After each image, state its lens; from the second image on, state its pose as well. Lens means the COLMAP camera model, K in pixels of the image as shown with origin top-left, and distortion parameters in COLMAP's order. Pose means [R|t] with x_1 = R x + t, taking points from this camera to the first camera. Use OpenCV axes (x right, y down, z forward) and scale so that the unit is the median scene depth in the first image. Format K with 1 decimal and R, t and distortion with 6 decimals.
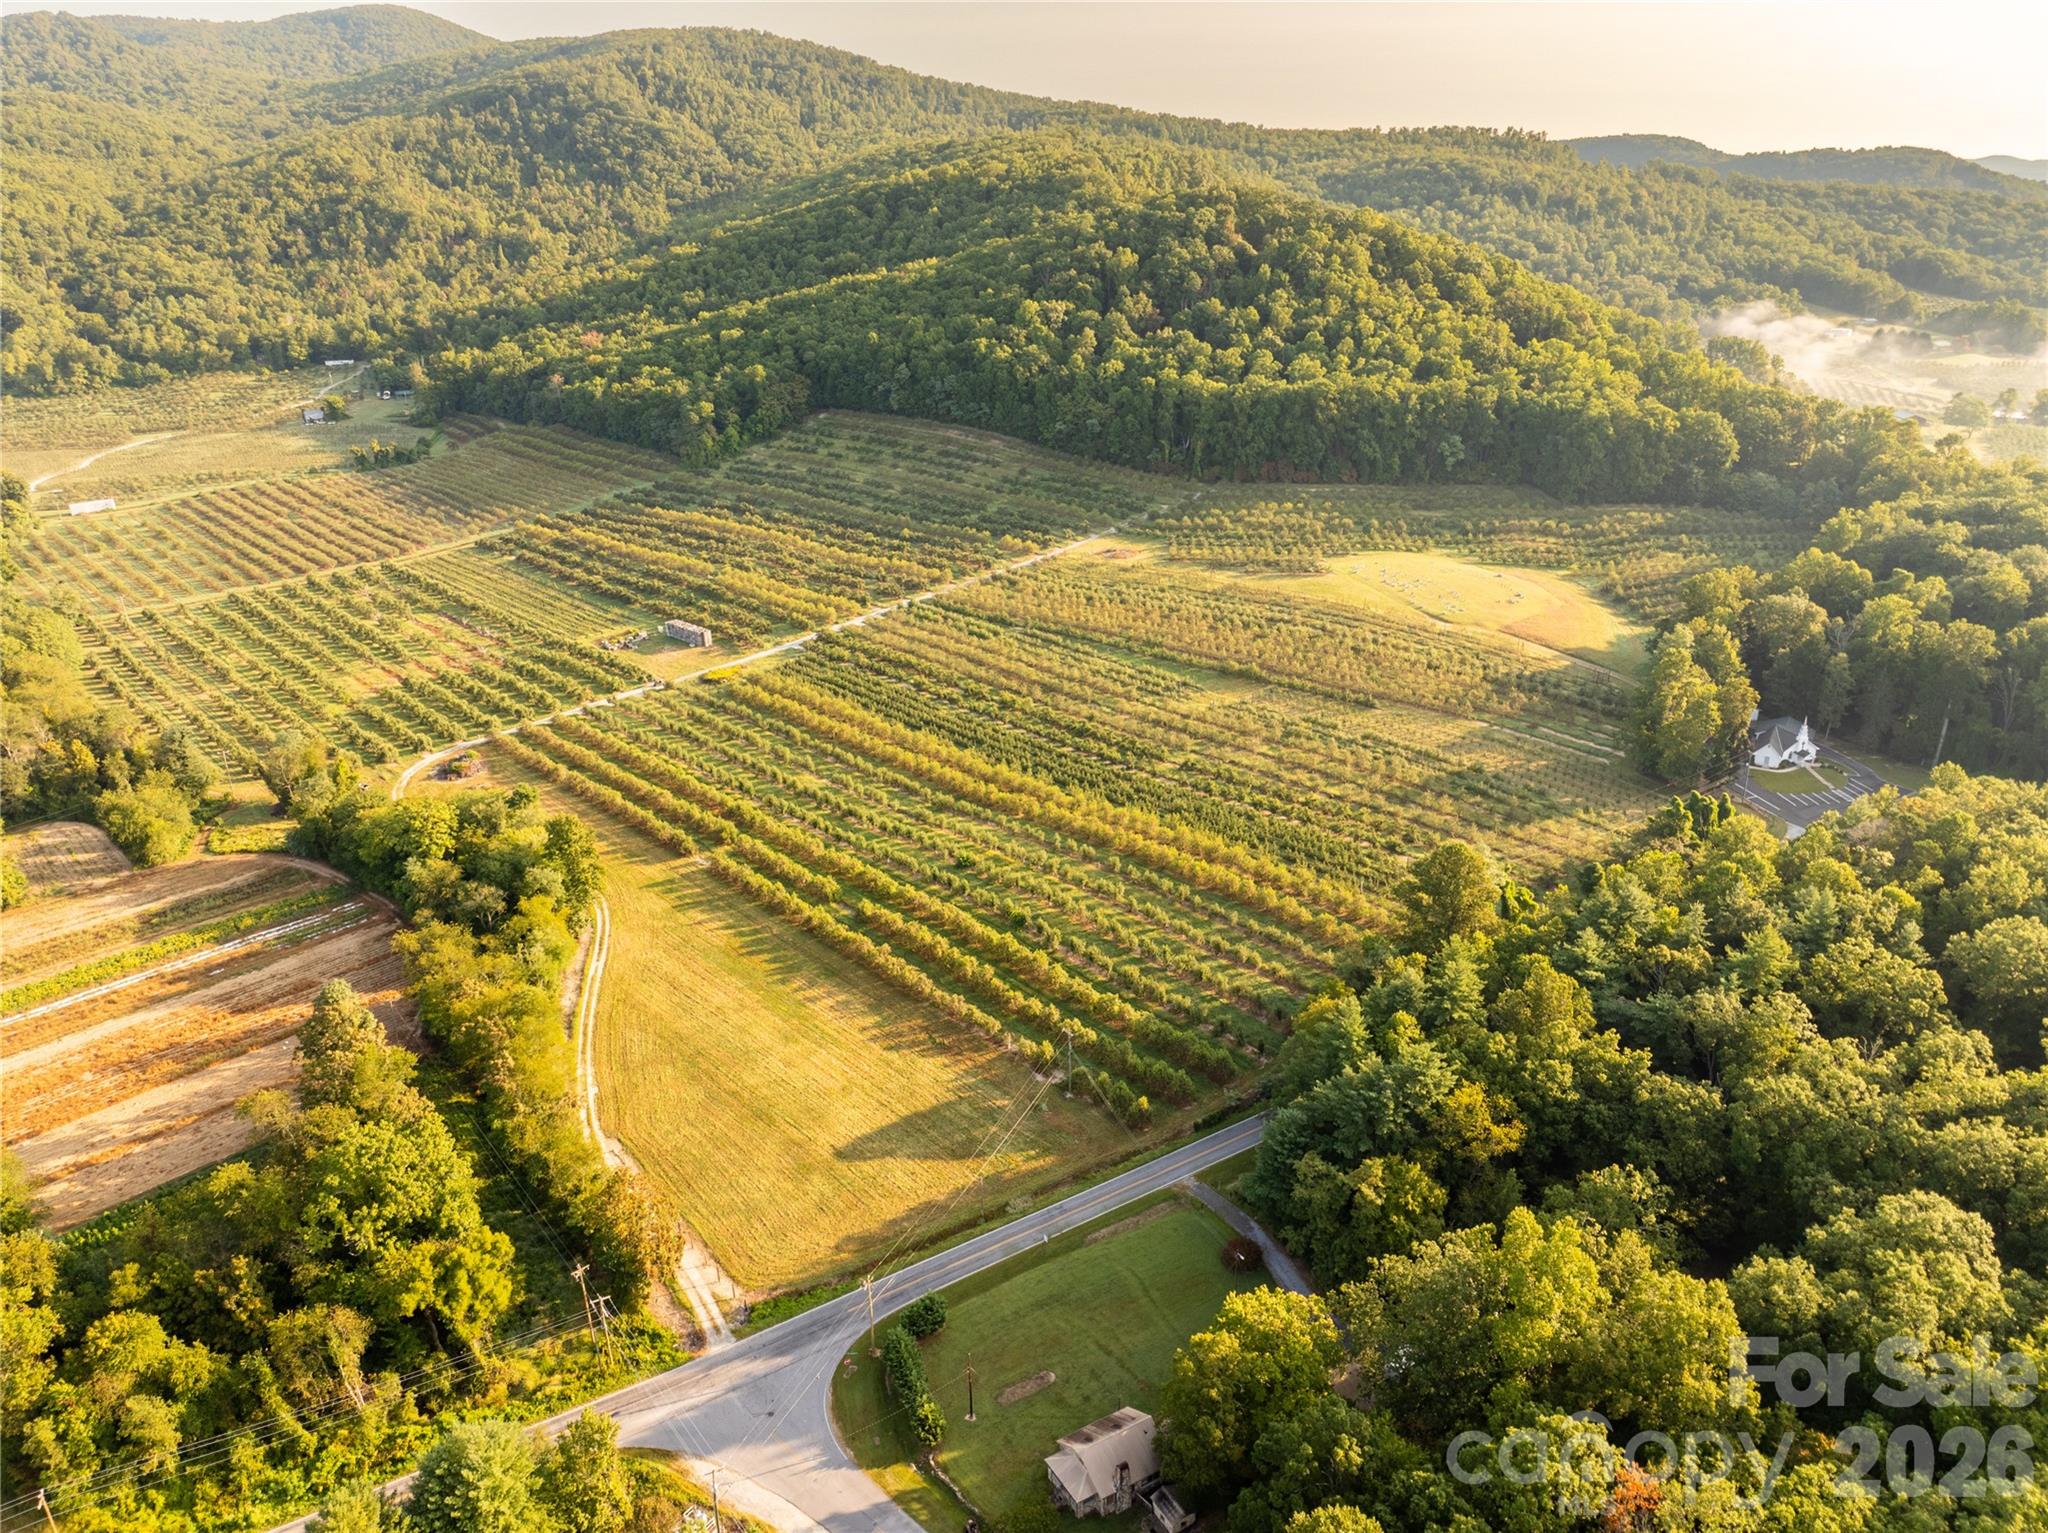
lens RADIAL K [[1448.5, 0, 1020.7], [0, 1448.5, 769.8], [0, 0, 1]] dist [-0.044694, 0.012675]
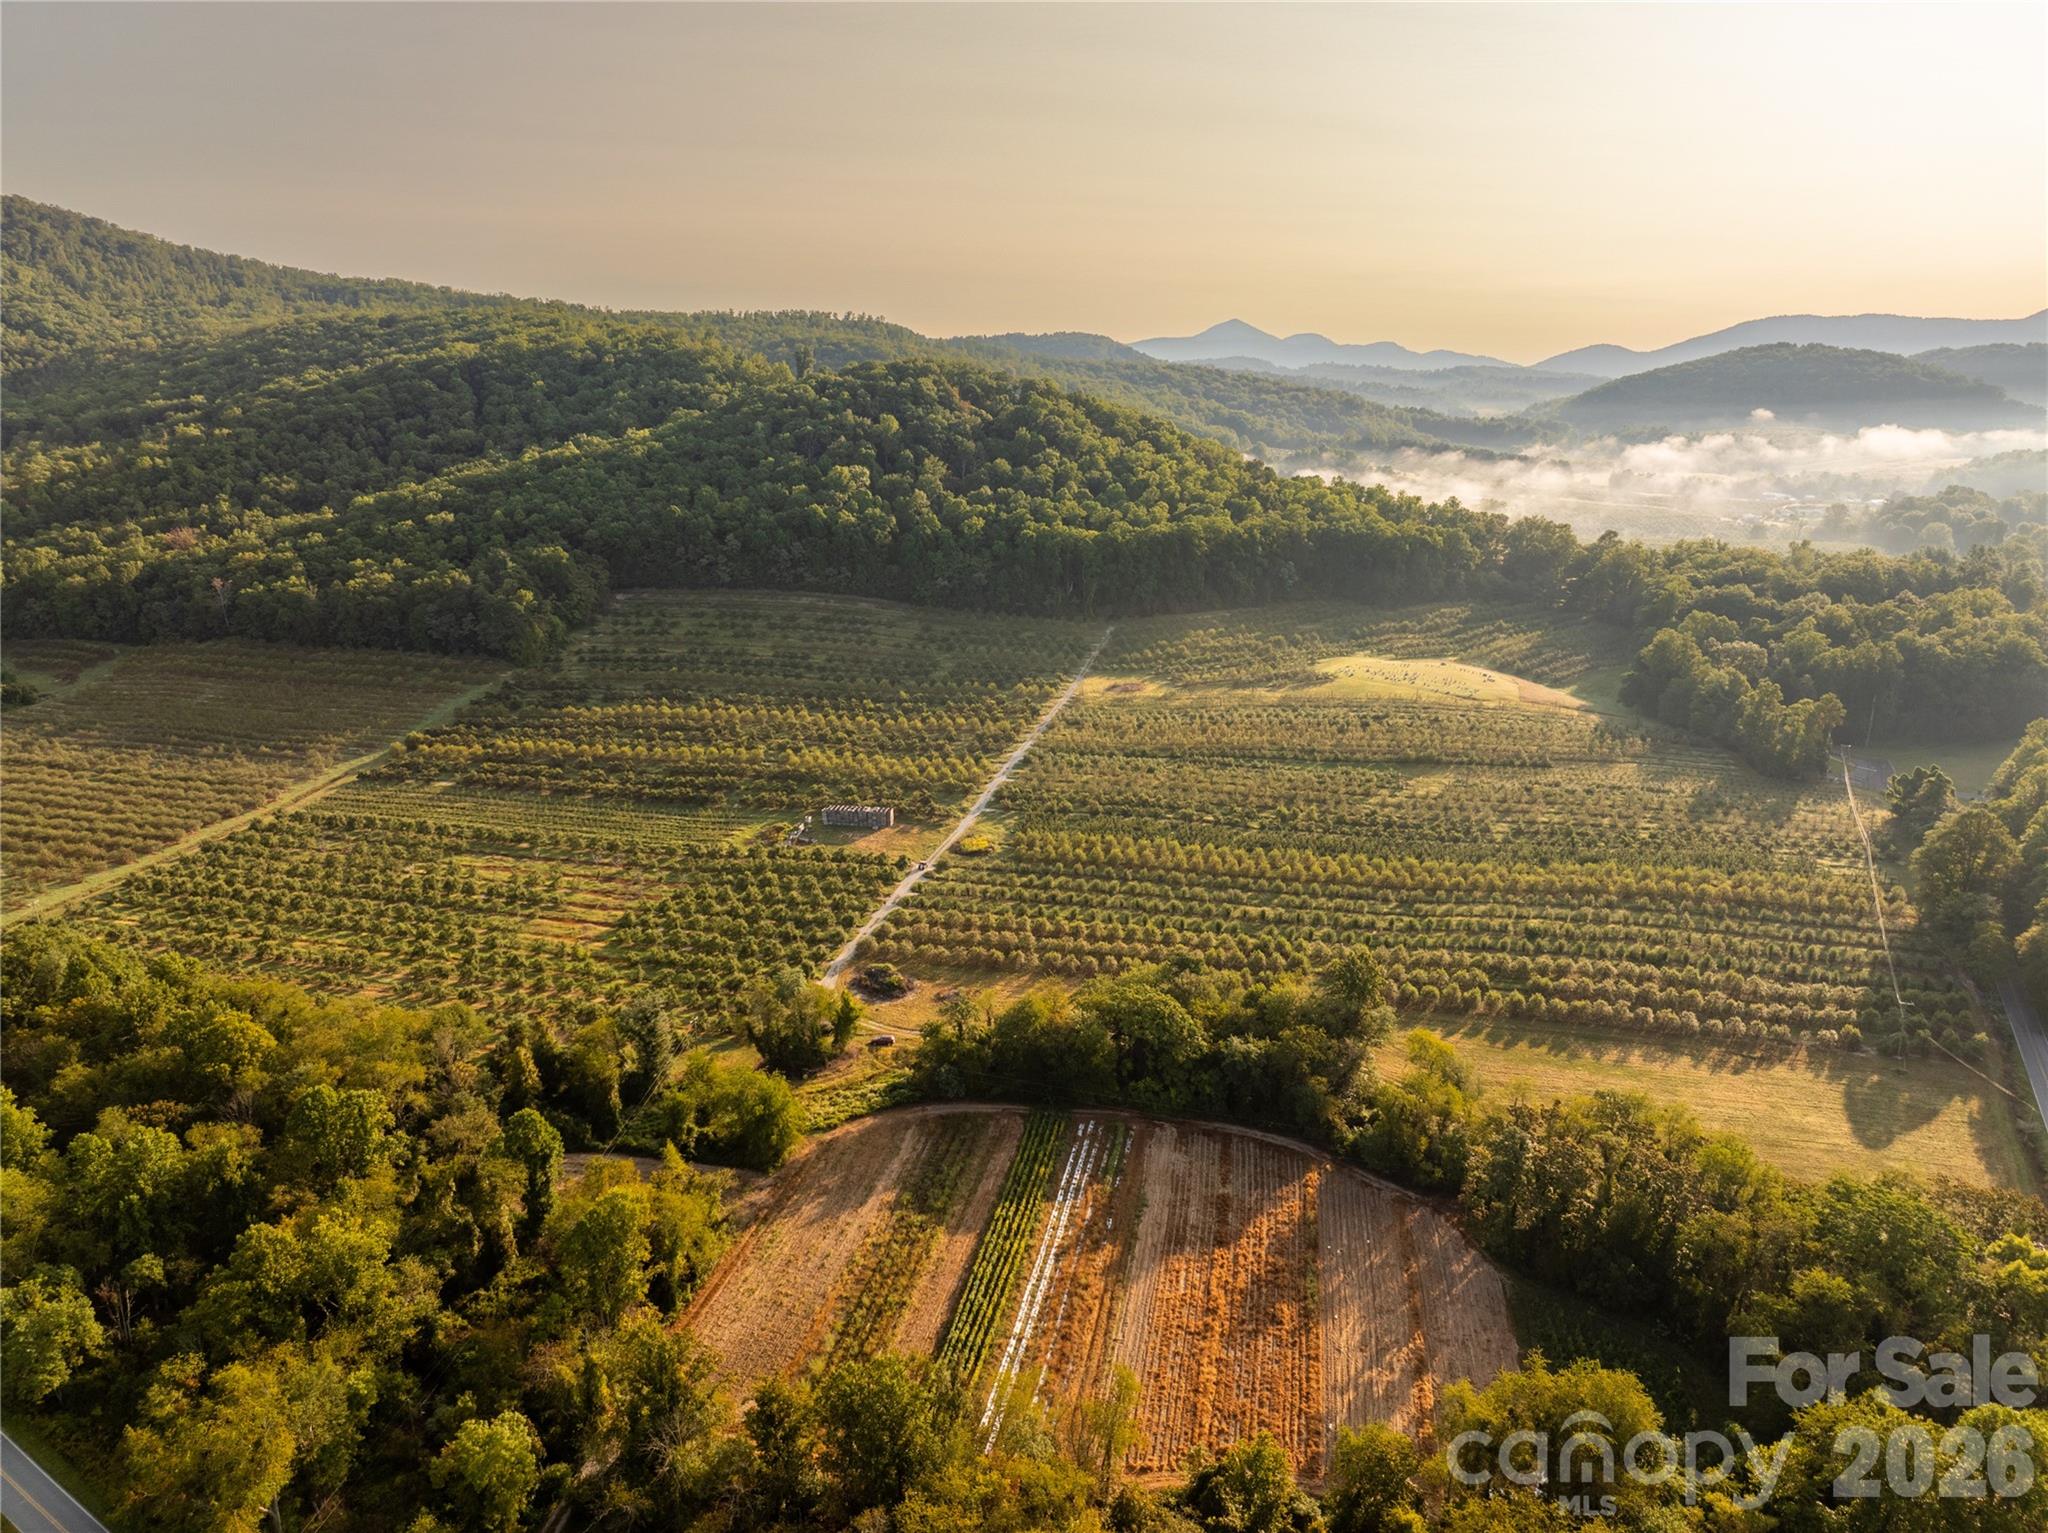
lens RADIAL K [[1448.5, 0, 1022.3], [0, 1448.5, 765.4], [0, 0, 1]] dist [-0.044694, 0.012675]
pose [[0.831465, -0.139130, 0.537874, -0.575118], [0.201598, 0.977705, -0.058739, -0.046712], [-0.517710, 0.157273, 0.840976, 0.152508]]
